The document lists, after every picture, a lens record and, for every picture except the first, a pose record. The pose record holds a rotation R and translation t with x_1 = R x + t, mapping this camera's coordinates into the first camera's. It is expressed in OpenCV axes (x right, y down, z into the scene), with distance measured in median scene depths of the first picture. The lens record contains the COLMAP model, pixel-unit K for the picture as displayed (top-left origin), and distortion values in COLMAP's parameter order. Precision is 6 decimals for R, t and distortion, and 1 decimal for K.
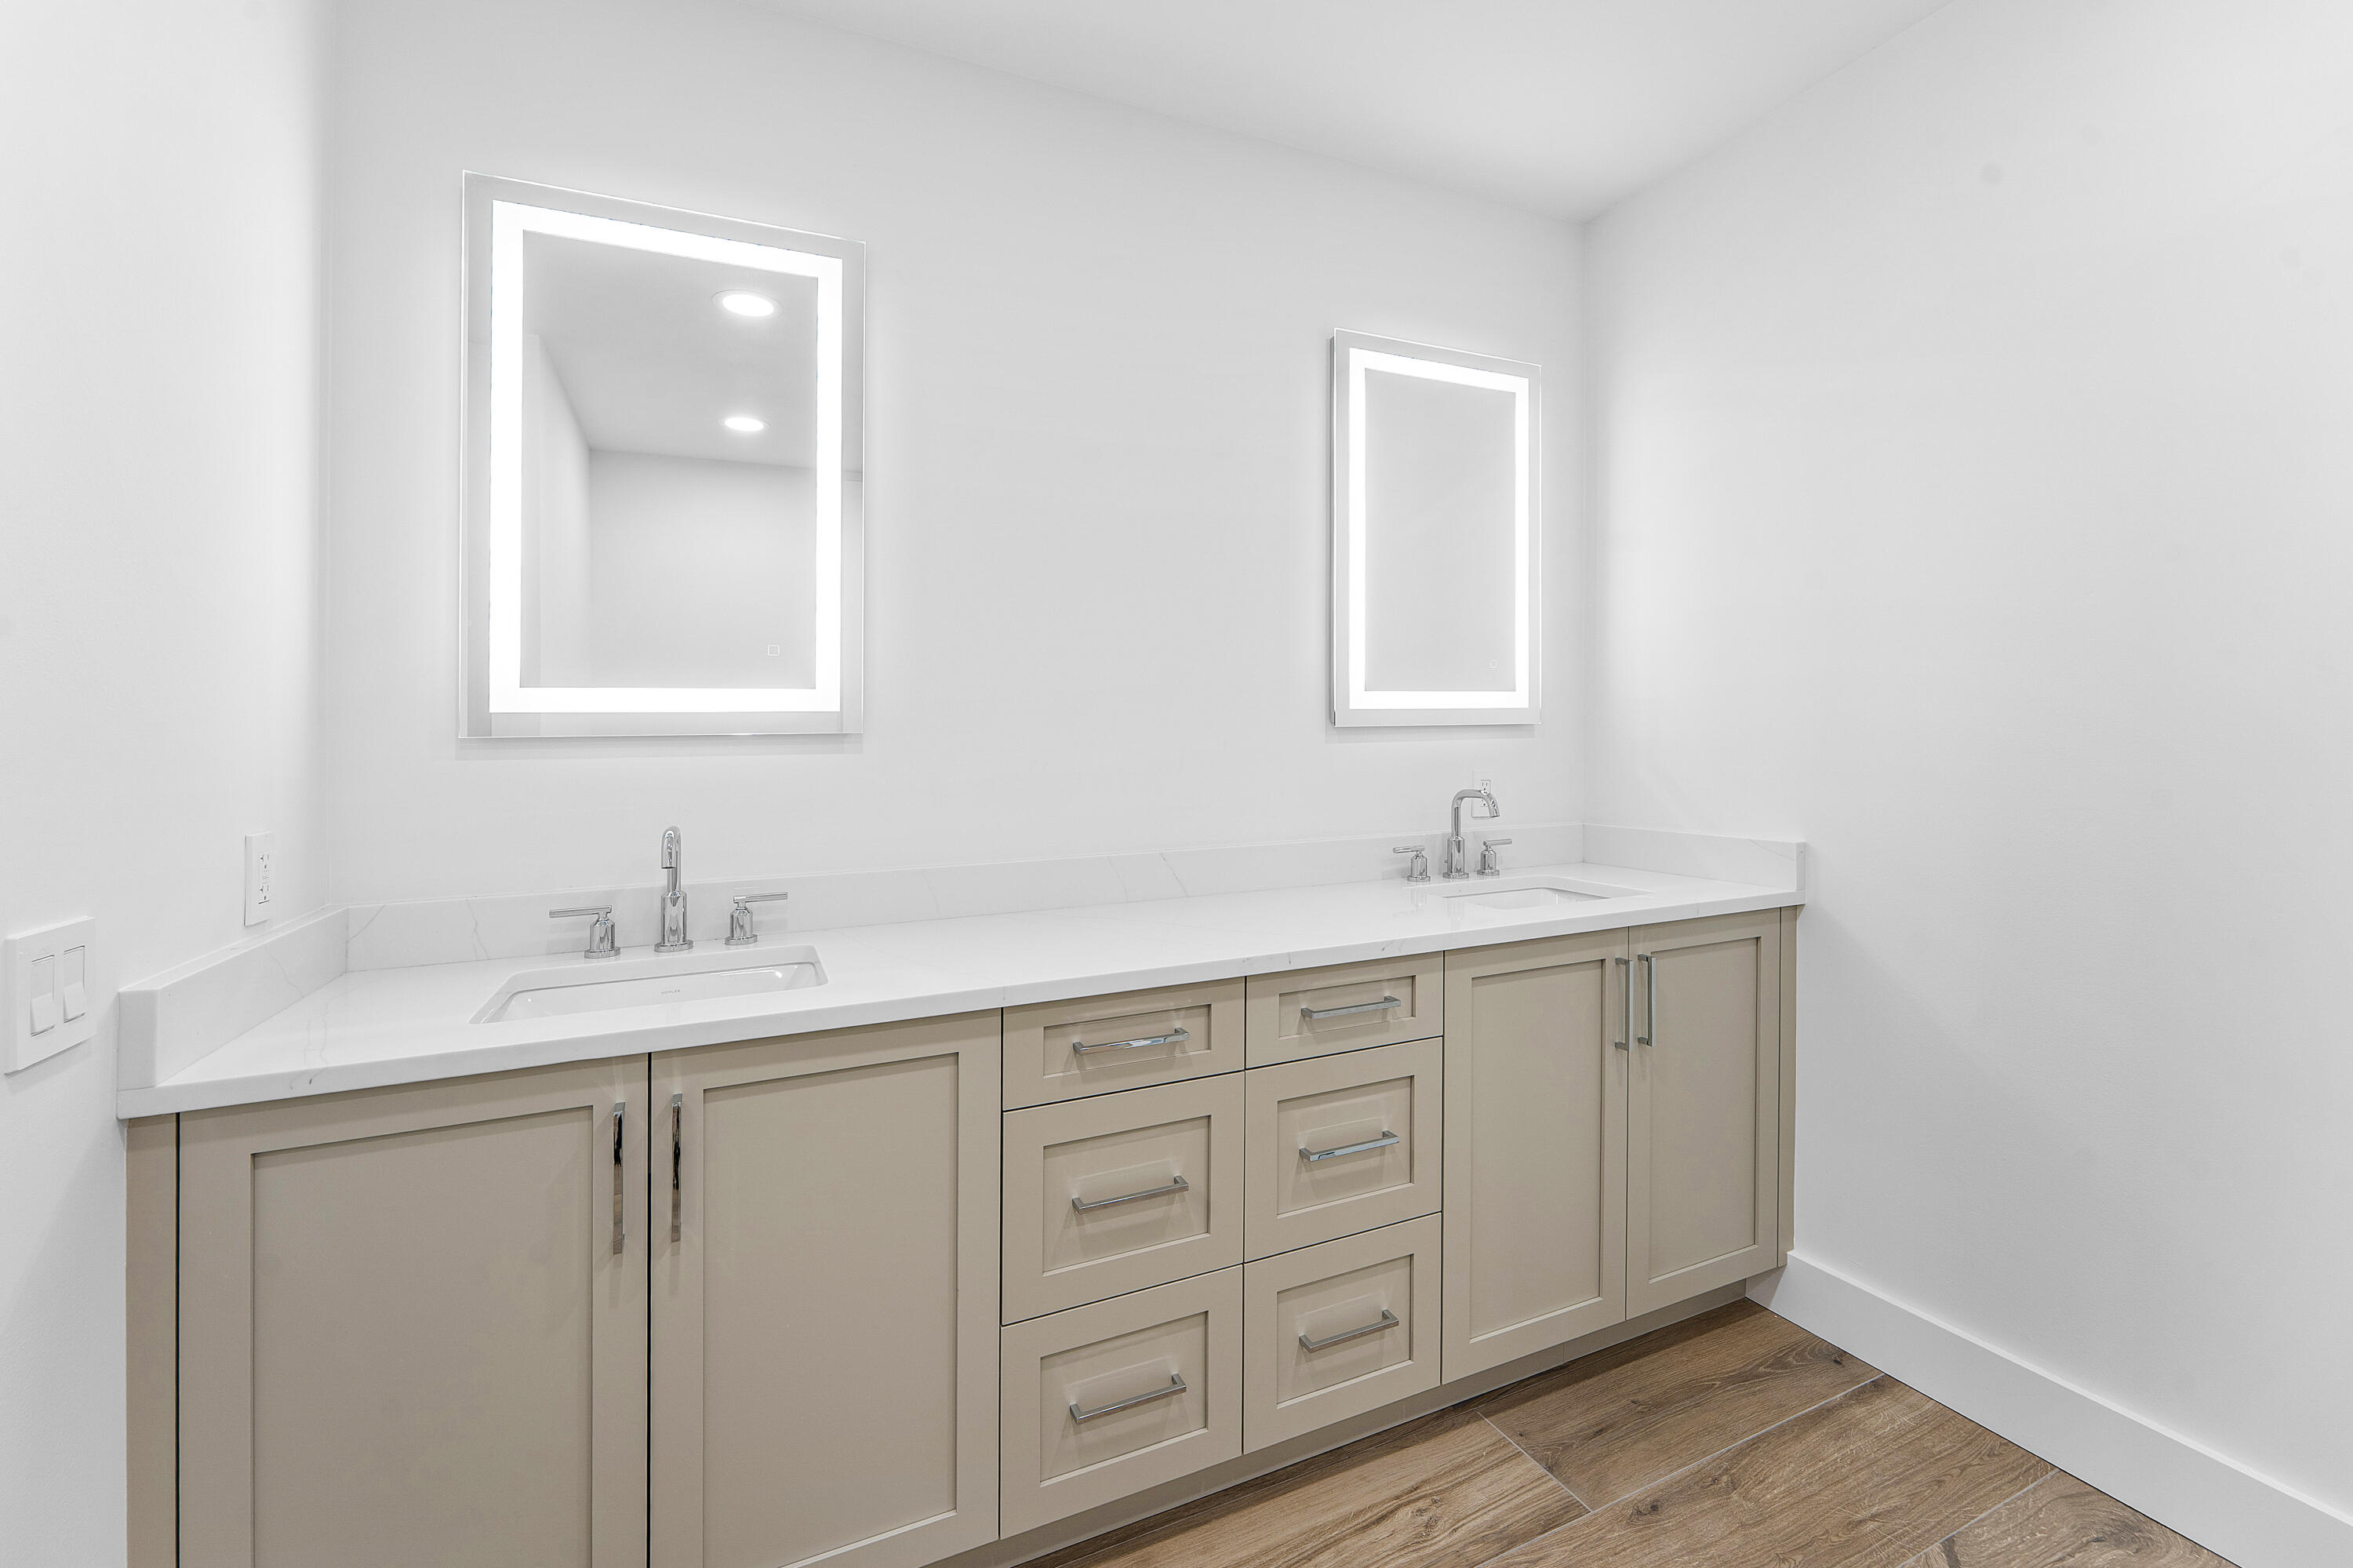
lens RADIAL K [[963.3, 0, 1179.3], [0, 963.3, 709.9], [0, 0, 1]] dist [-0.002100, -0.000164]
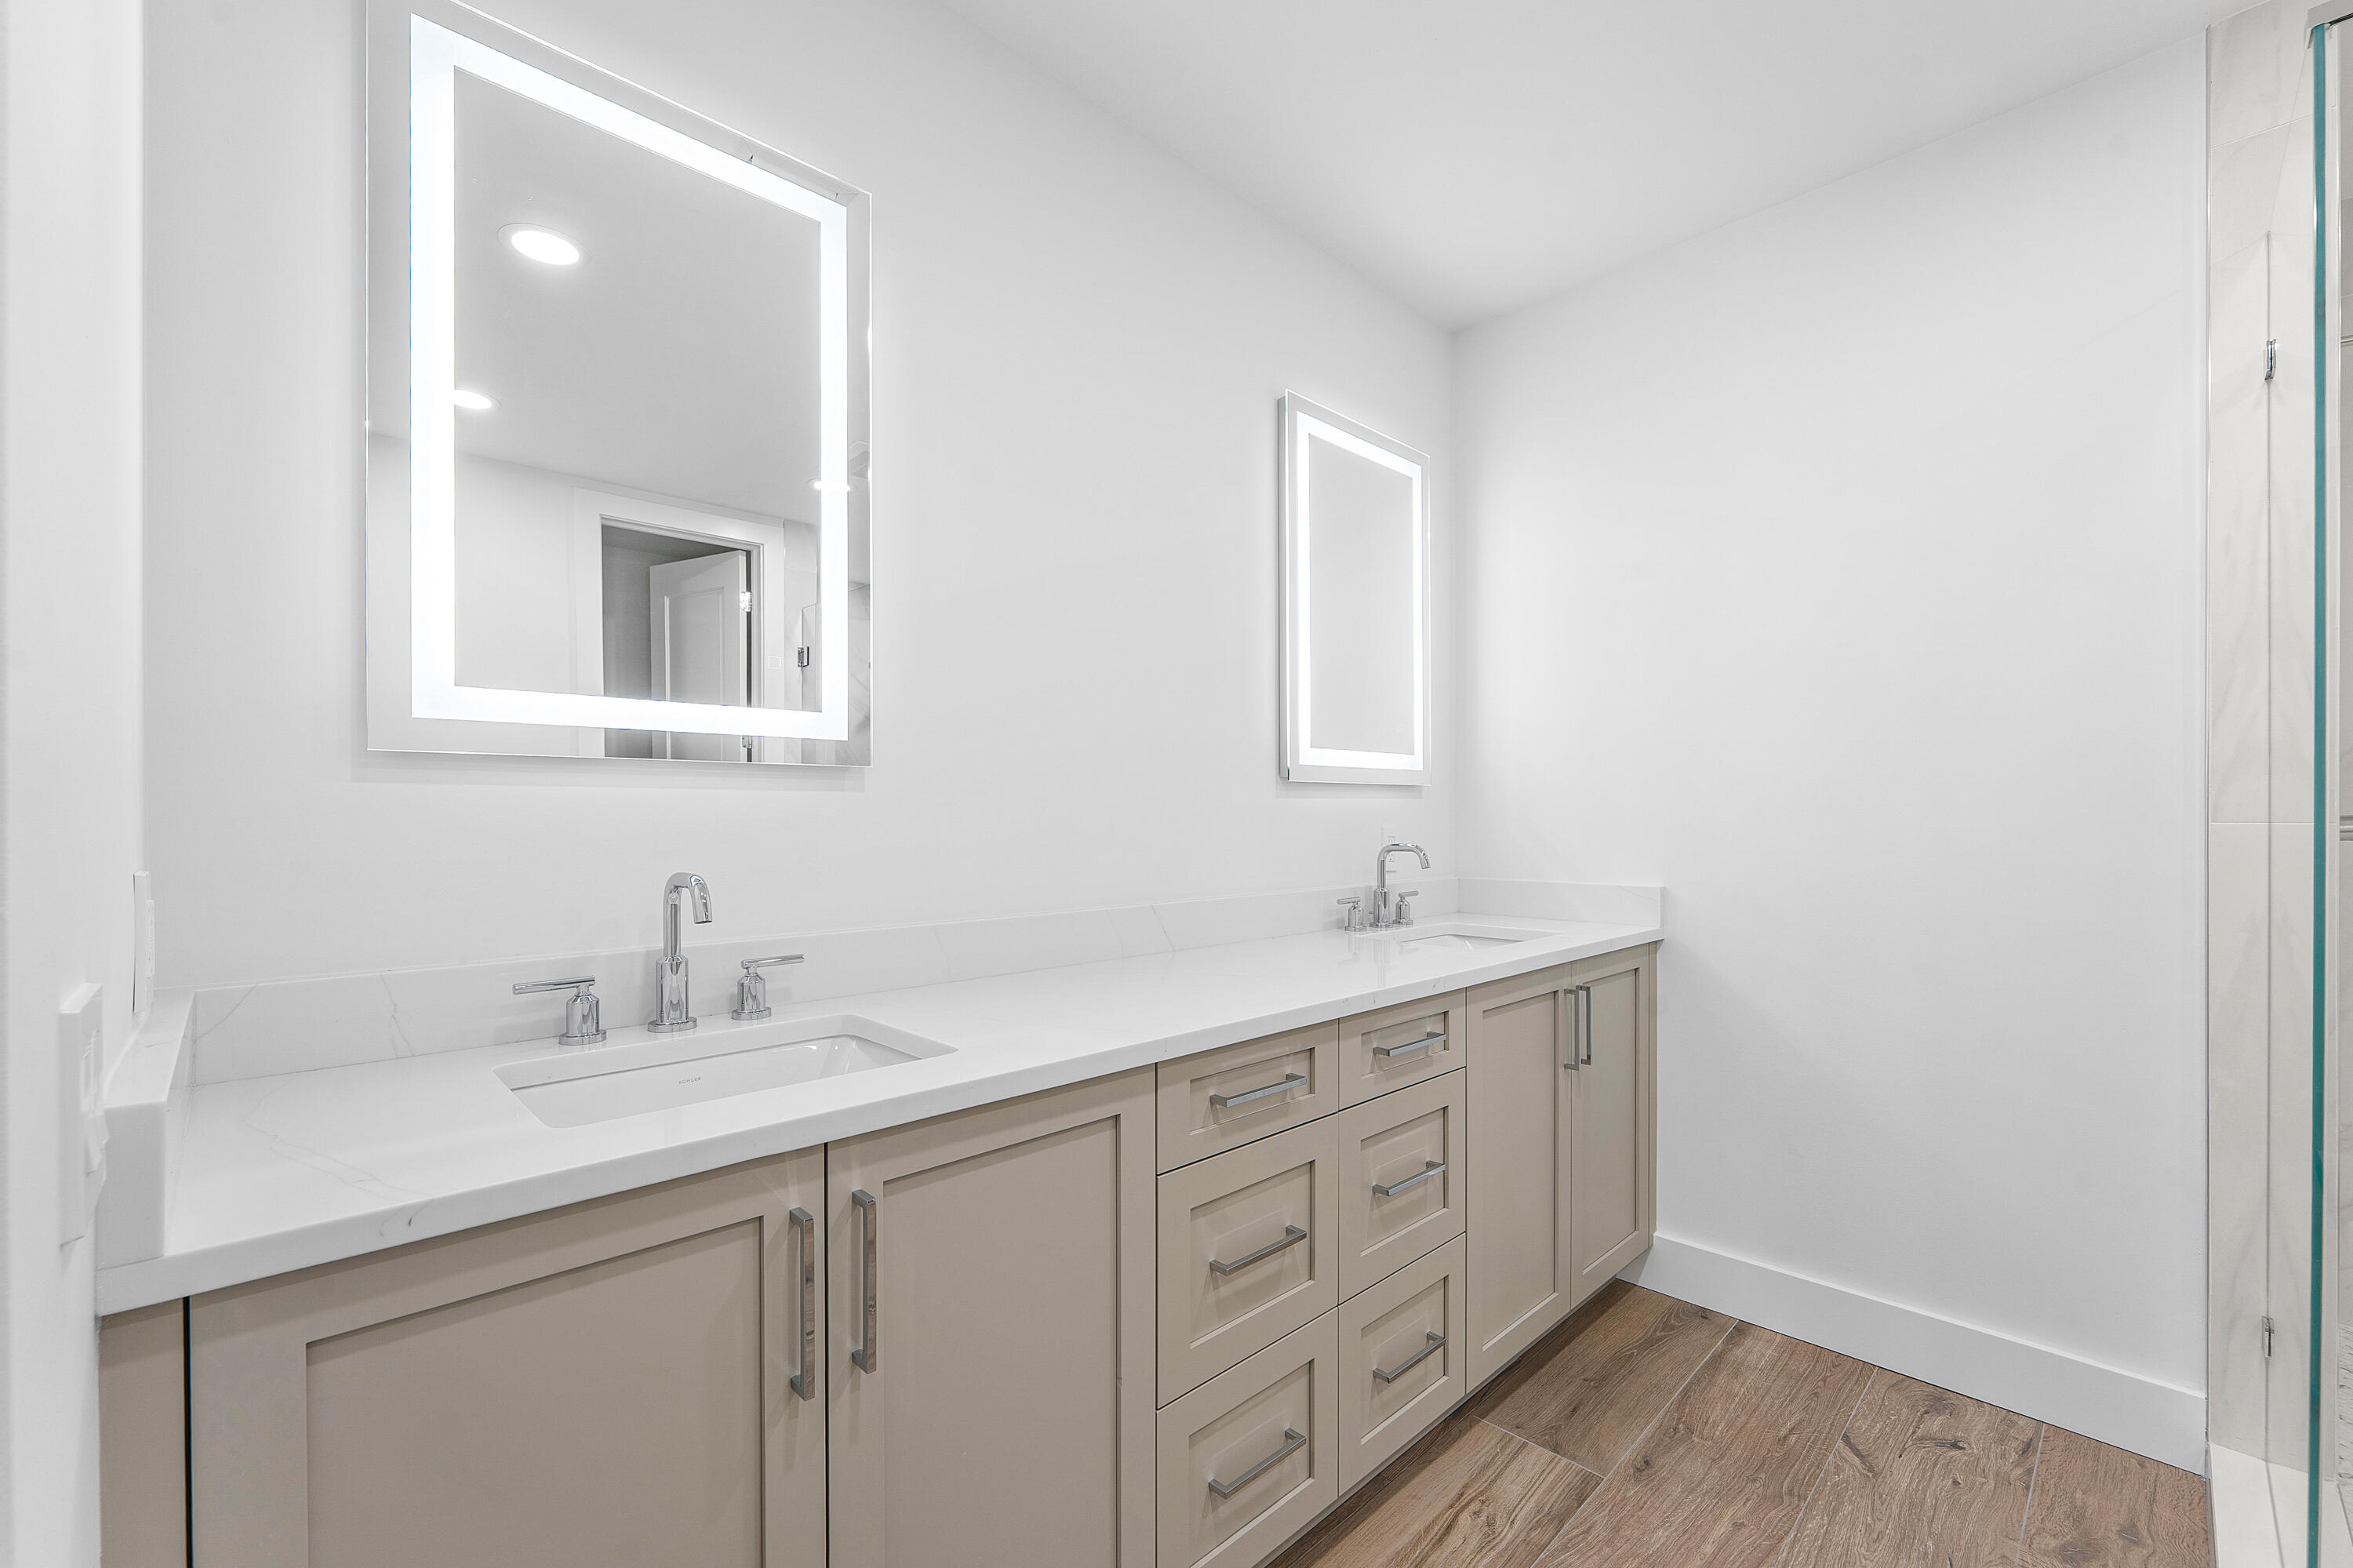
lens RADIAL K [[963.3, 0, 1172.9], [0, 963.3, 798.8], [0, 0, 1]] dist [-0.002100, -0.000164]
pose [[0.941284, 0.016986, 0.337189, -0.355343], [-0.019438, 0.999803, 0.003897, 0.040950], [-0.337056, -0.010223, 0.941429, 0.102238]]
